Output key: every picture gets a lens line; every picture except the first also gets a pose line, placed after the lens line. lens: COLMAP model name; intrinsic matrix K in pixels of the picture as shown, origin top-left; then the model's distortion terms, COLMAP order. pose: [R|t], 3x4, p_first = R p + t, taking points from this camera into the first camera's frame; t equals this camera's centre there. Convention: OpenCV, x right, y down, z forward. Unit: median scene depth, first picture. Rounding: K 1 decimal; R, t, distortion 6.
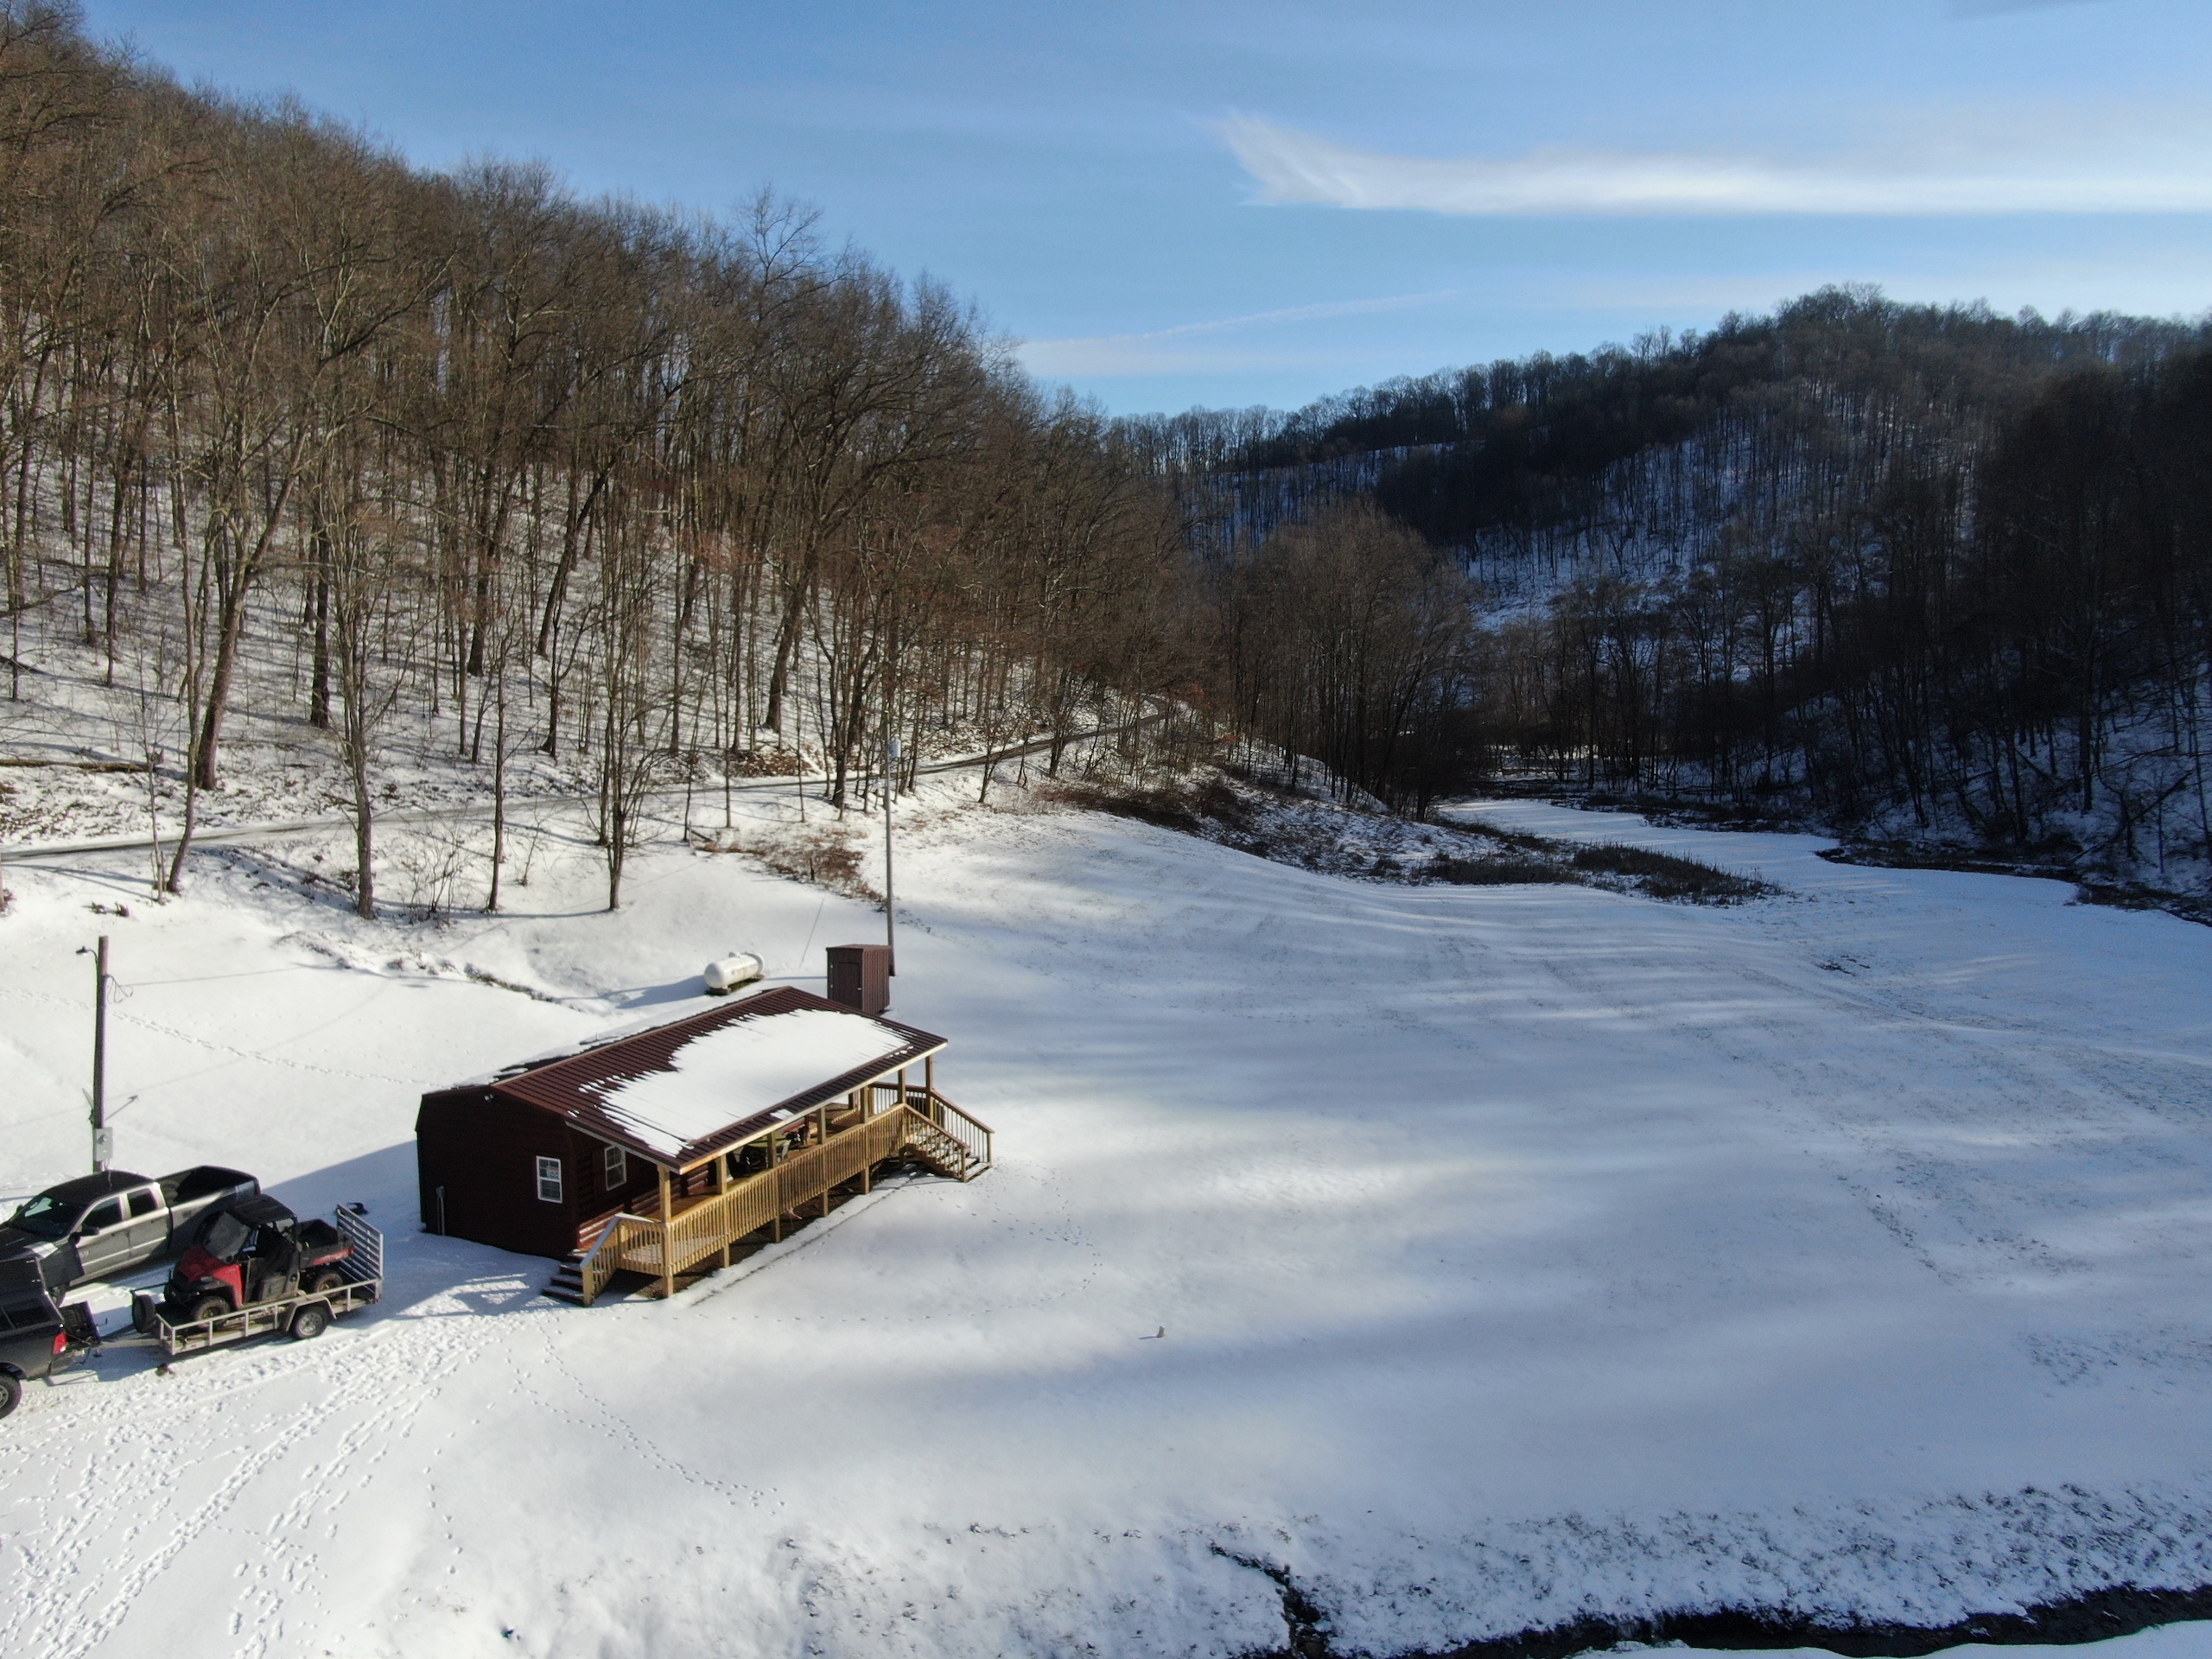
lens RADIAL K [[1482.7, 0, 1092.1], [0, 1482.7, 840.9], [0, 0, 1]] dist [-0.015178, -0.001888]
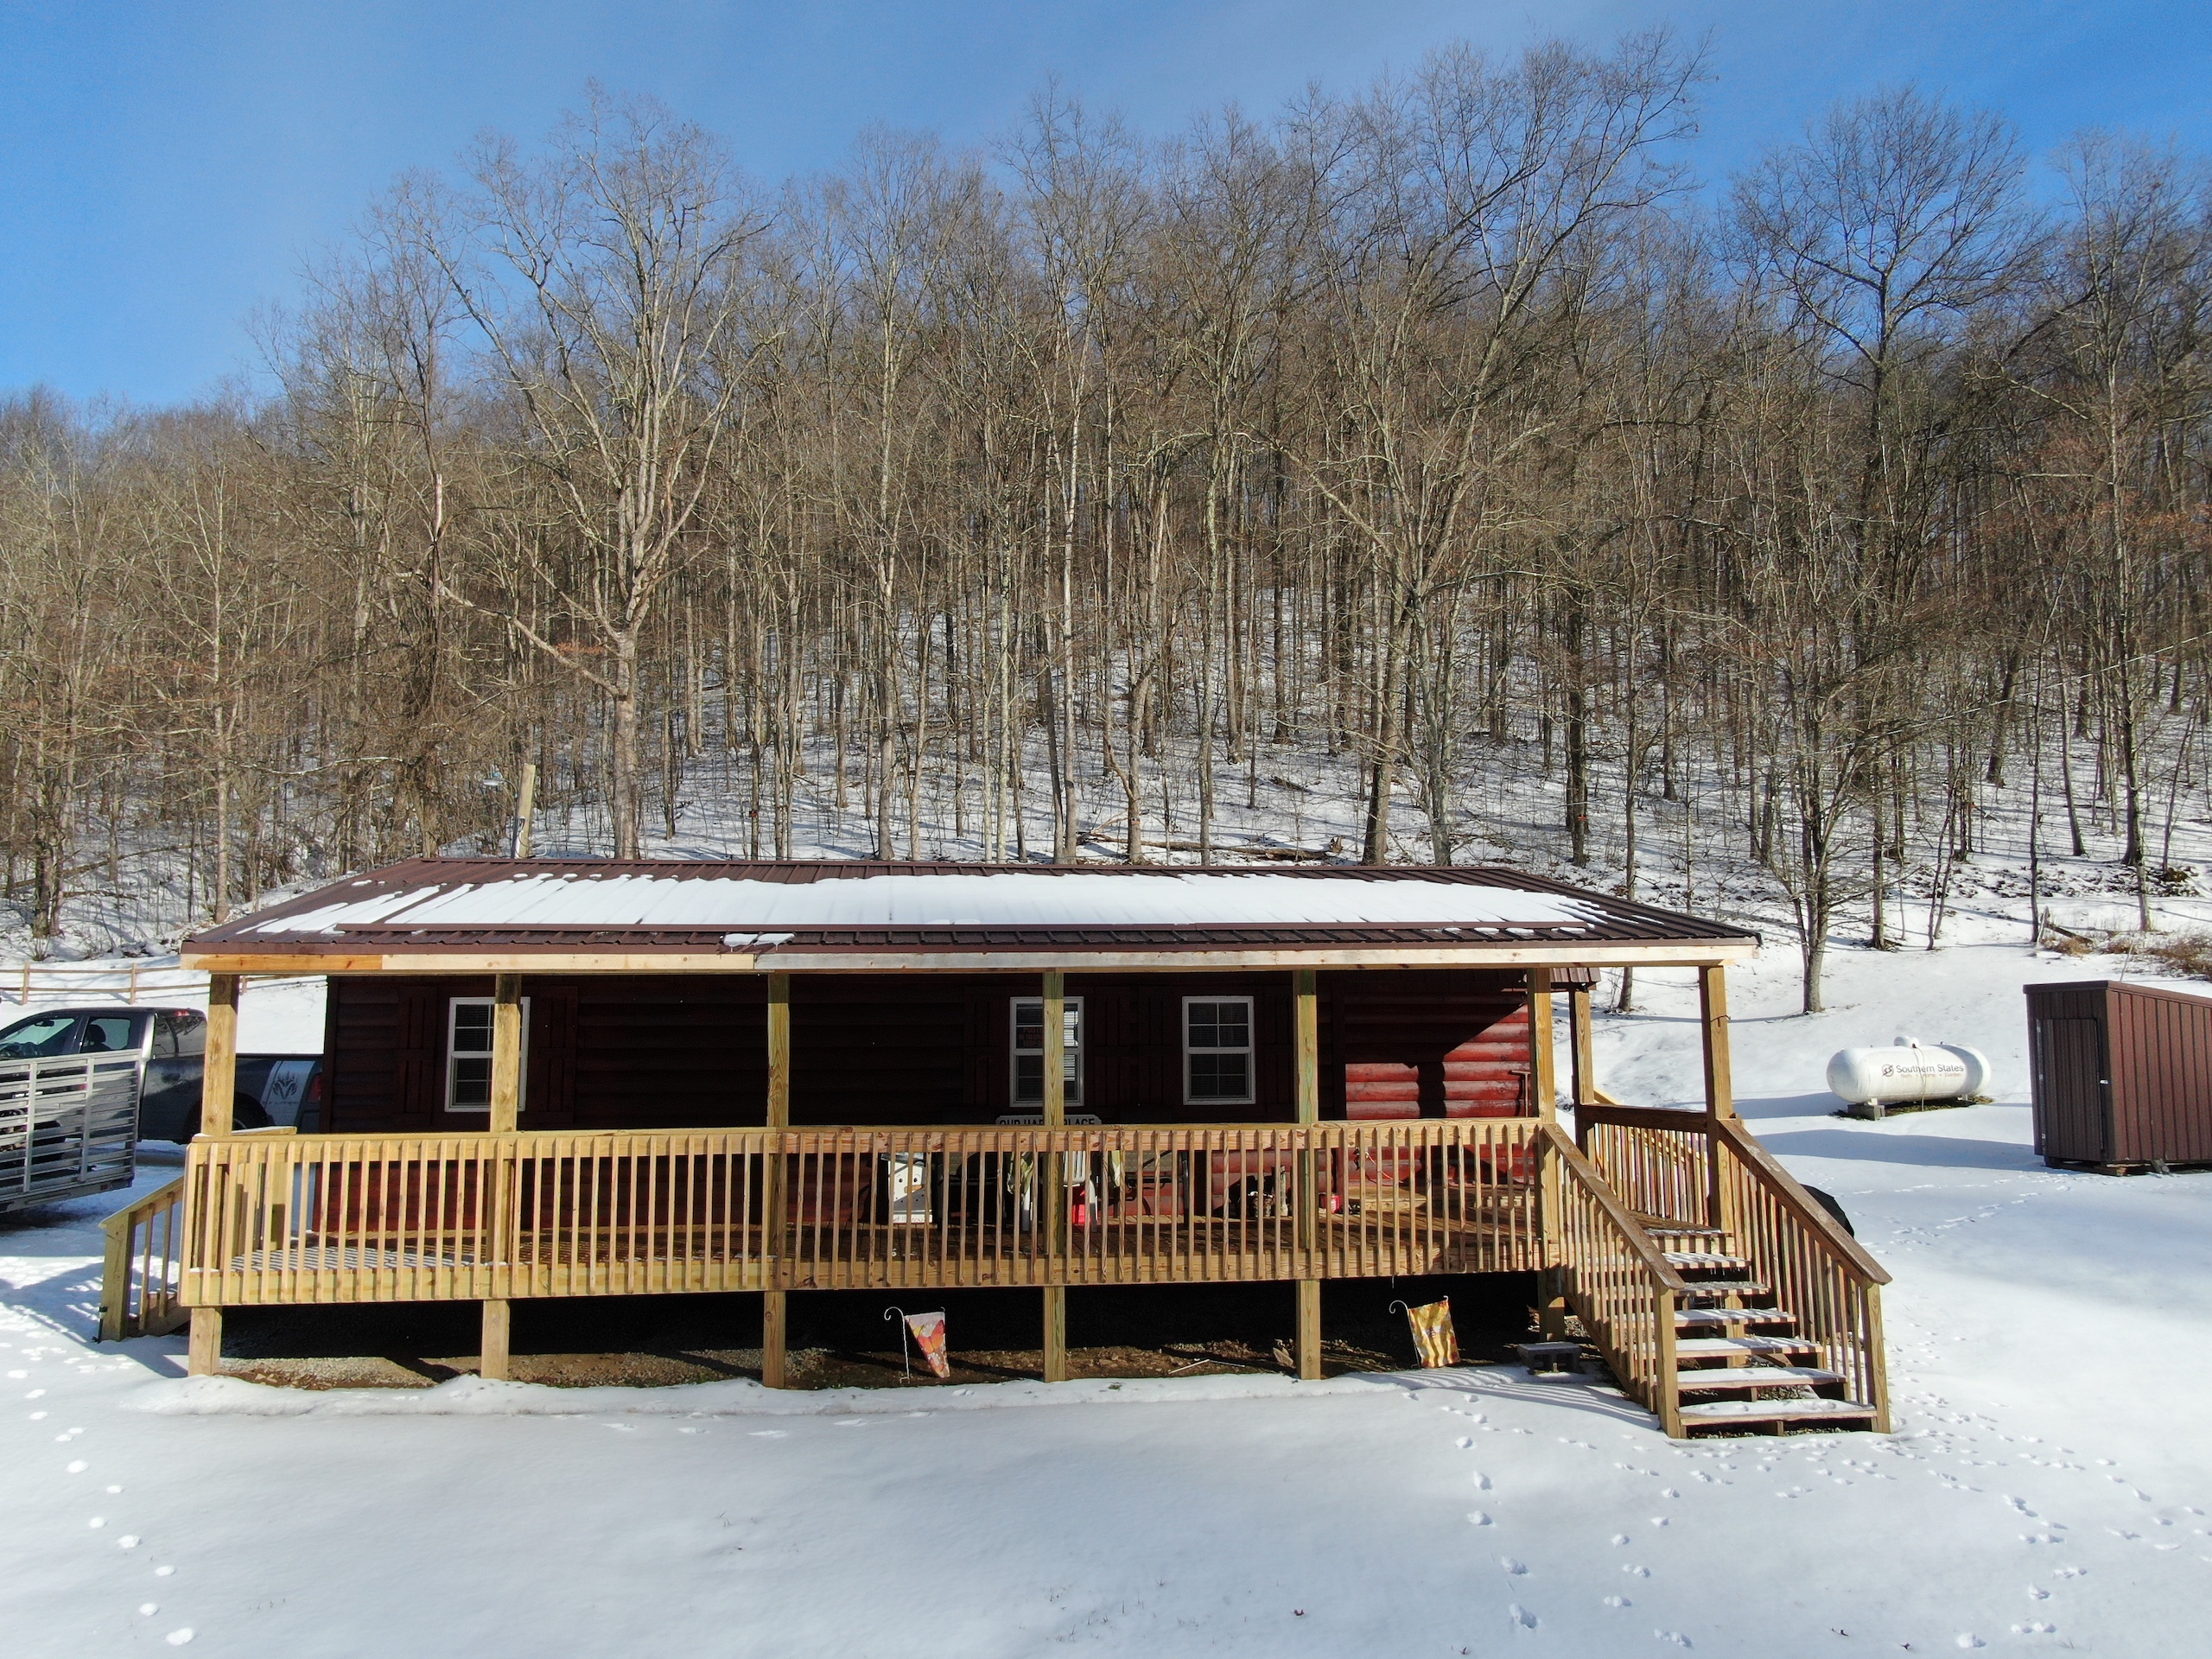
lens RADIAL K [[1574.1, 0, 1108.9], [0, 1574.1, 819.8], [0, 0, 1]] dist [-0.024830, 0.006157]
pose [[0.518318, -0.117597, -0.847064, 0.056721], [-0.087192, 0.978072, -0.189137, 0.108845], [0.850731, 0.171890, 0.496699, 0.446320]]
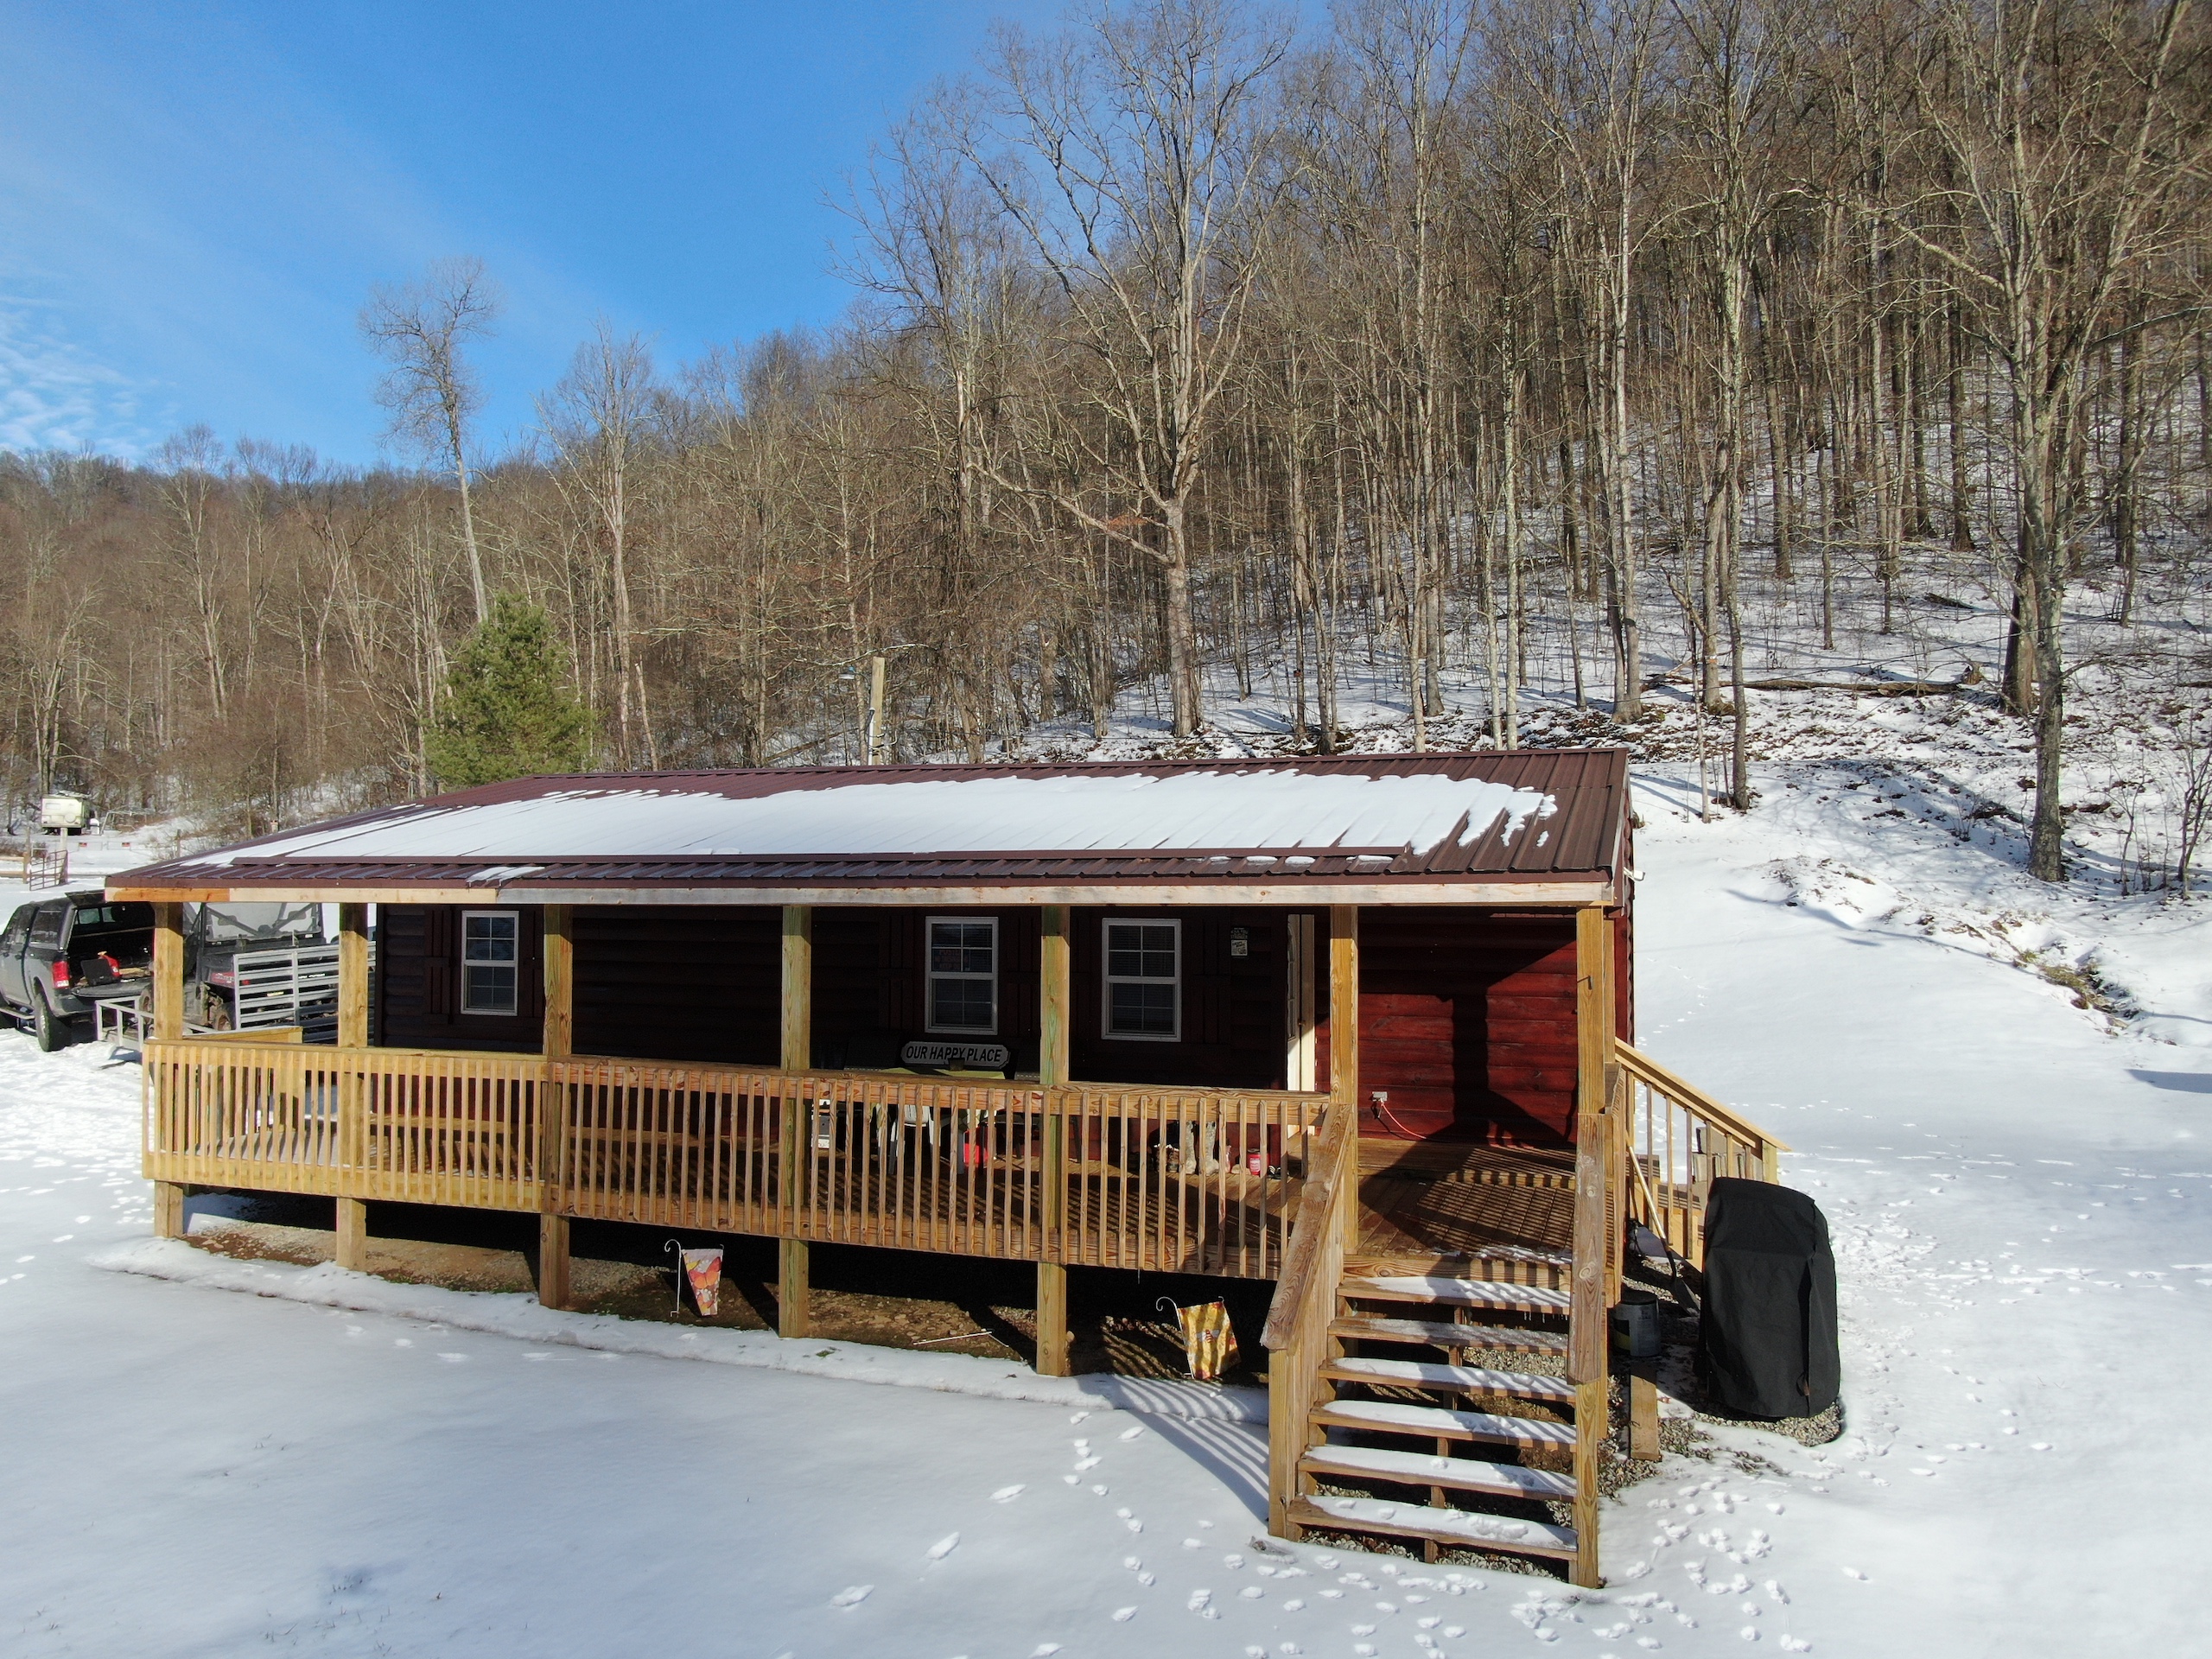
lens RADIAL K [[1574.1, 0, 1092.9], [0, 1574.1, 836.4], [0, 0, 1]] dist [-0.024830, 0.006157]
pose [[0.072301, -0.024868, -0.997073, 0.066804], [-0.109552, 0.993442, -0.032721, 0.087664], [0.991348, 0.111597, 0.069102, 0.549394]]
